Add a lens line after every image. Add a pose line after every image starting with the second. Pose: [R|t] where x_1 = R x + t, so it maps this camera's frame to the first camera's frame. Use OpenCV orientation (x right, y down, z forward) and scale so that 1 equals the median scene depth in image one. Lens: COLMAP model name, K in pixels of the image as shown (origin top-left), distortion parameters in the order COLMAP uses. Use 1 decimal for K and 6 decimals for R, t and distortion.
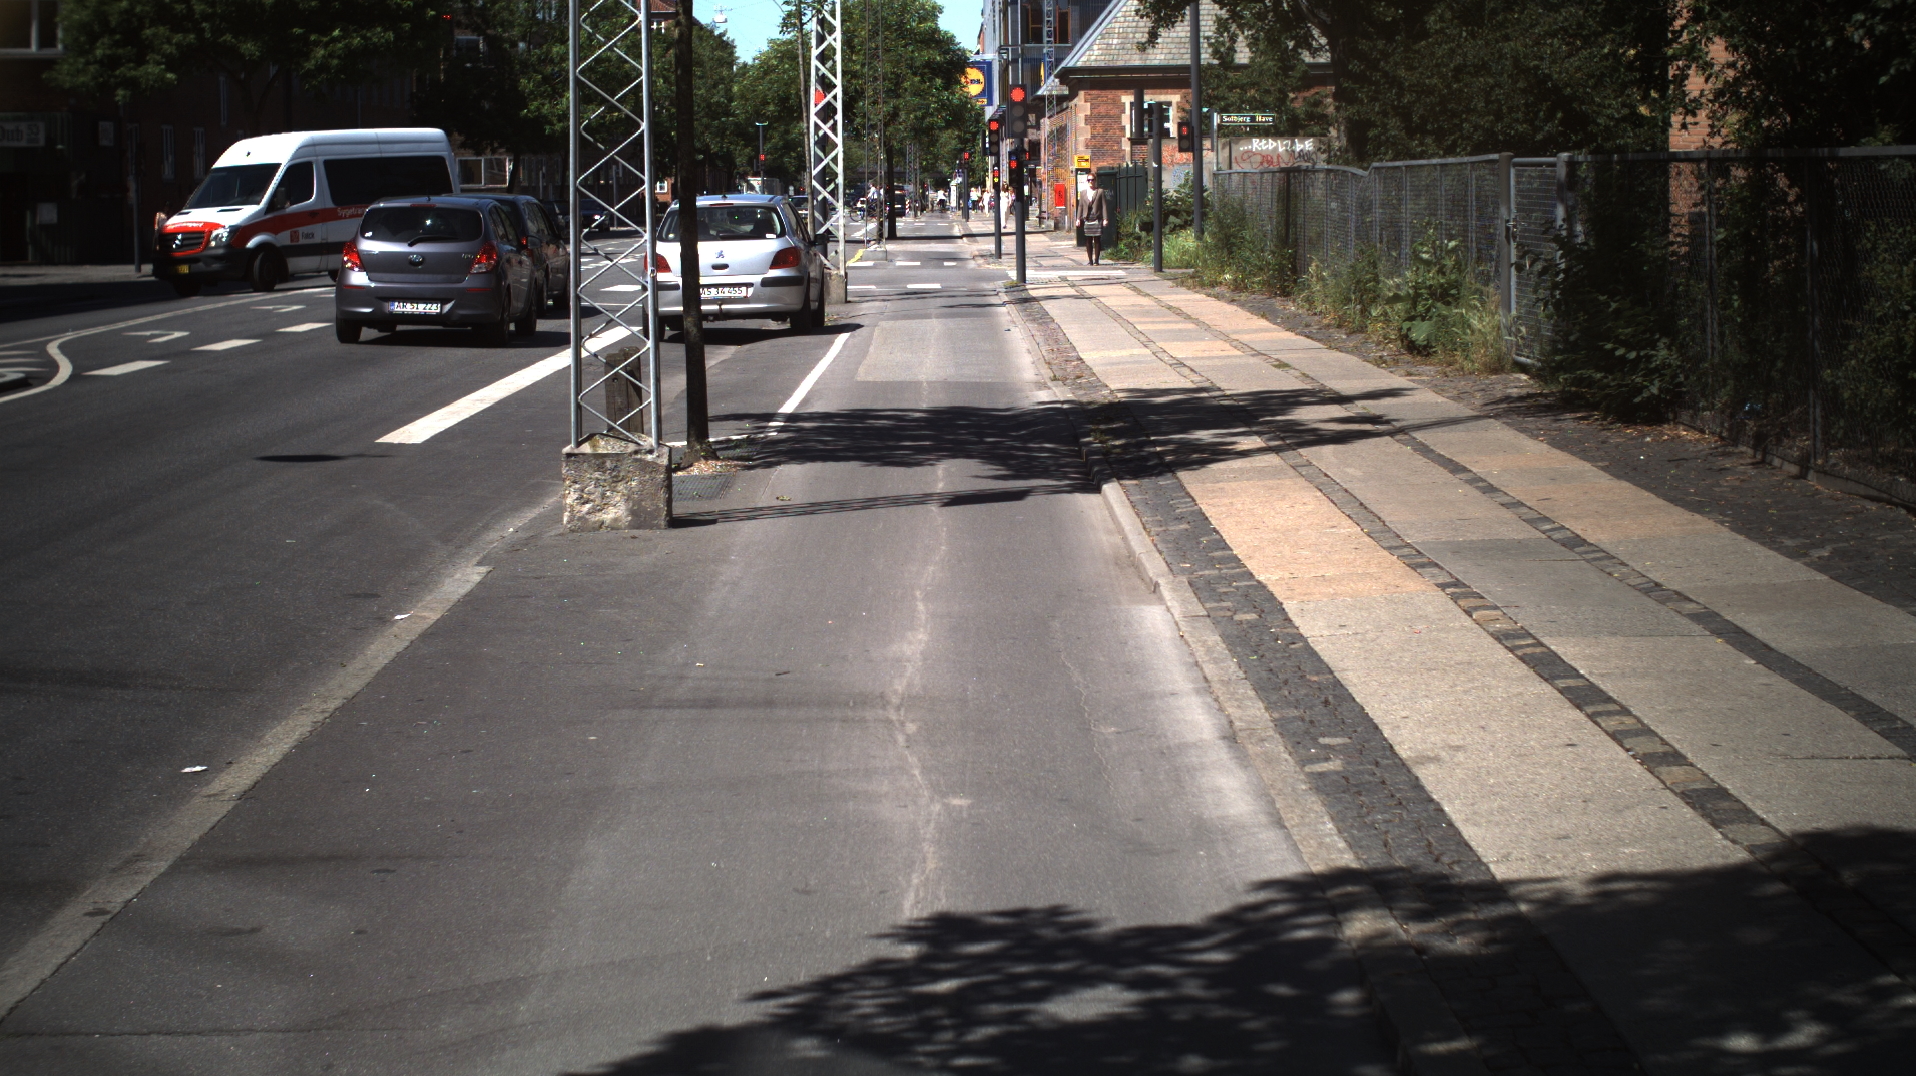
lens RADIAL K [[3380.6, 0, 957.9], [0, 3380.6, 537.8], [0, 0, 1]] dist [-0.266372, 0.000000]
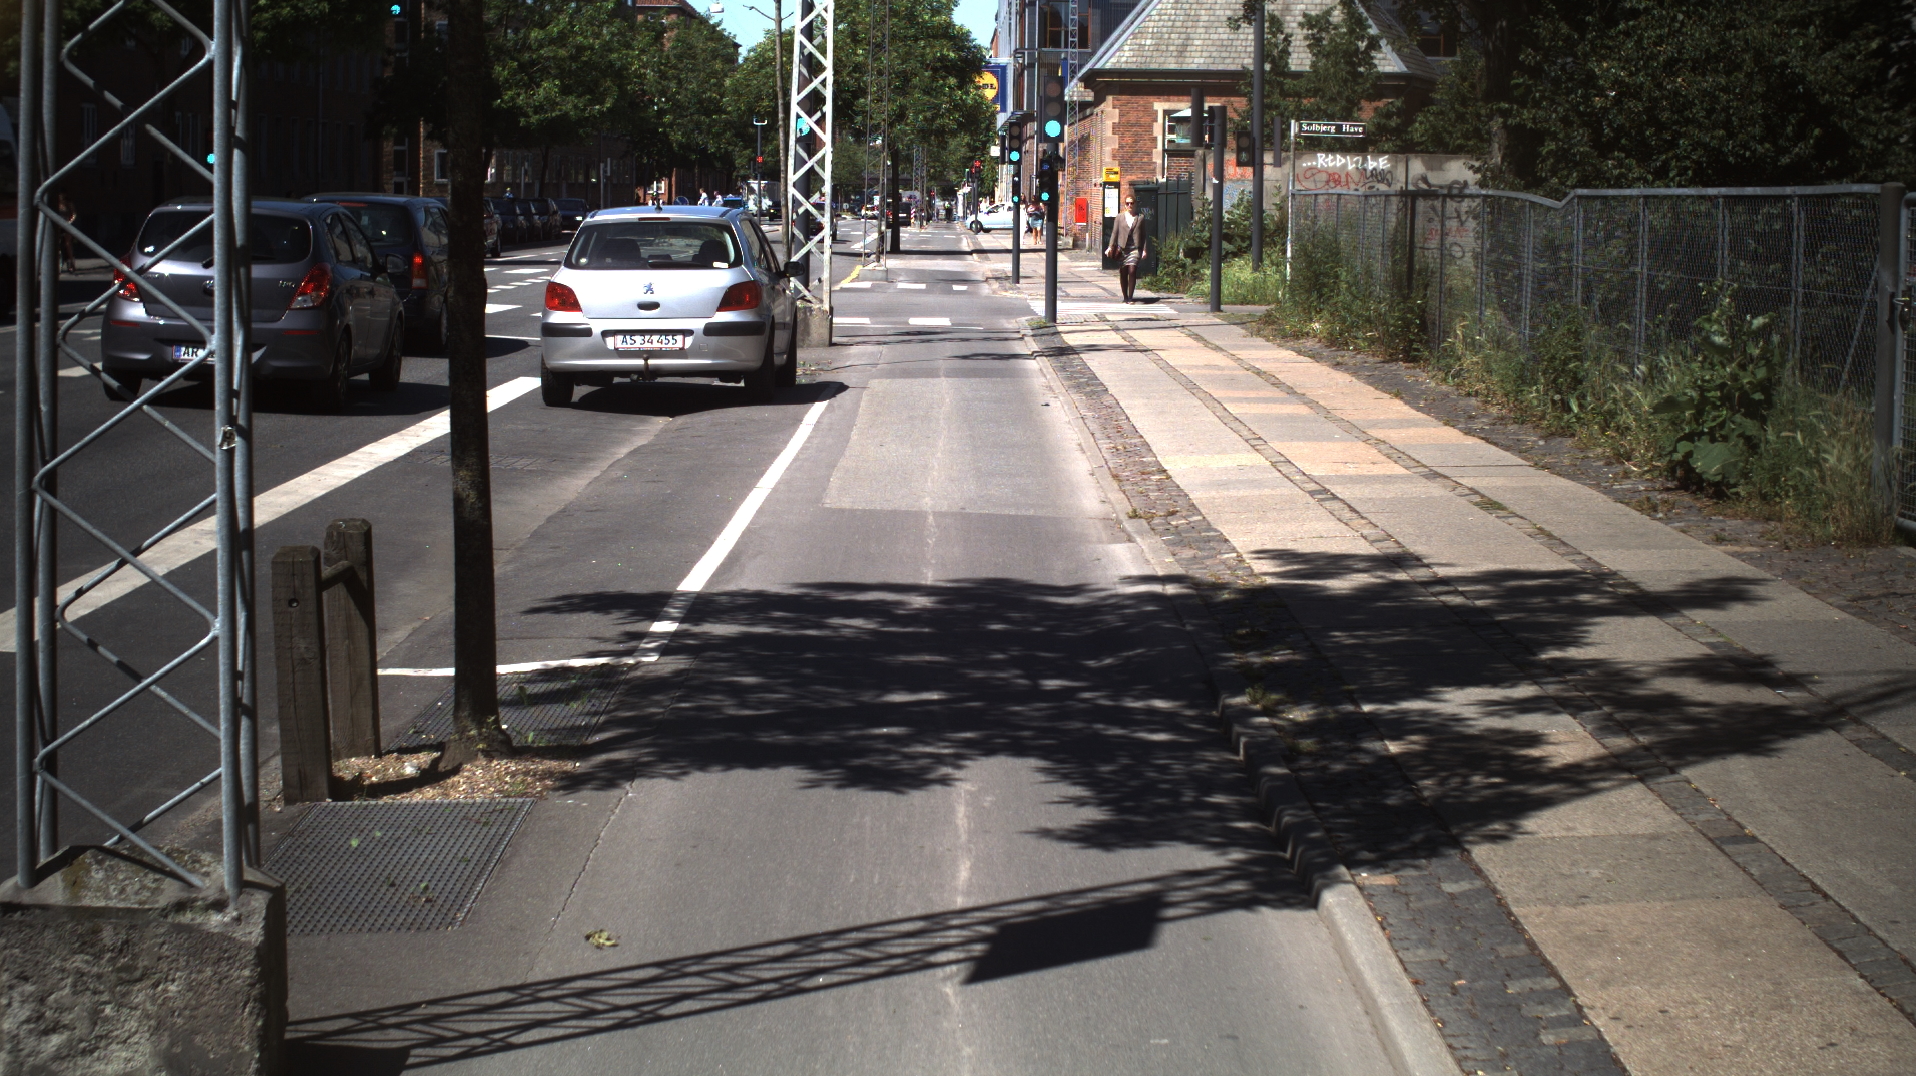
lens RADIAL K [[3380.6, 0, 962.0], [0, 3380.6, 540.6], [0, 0, 1]] dist [-0.266372, 0.000000]
pose [[0.999565, 0.029390, 0.002377, -0.004313], [-0.029386, 0.999567, -0.001803, -0.032852], [-0.002429, 0.001732, 0.999996, 0.297916]]
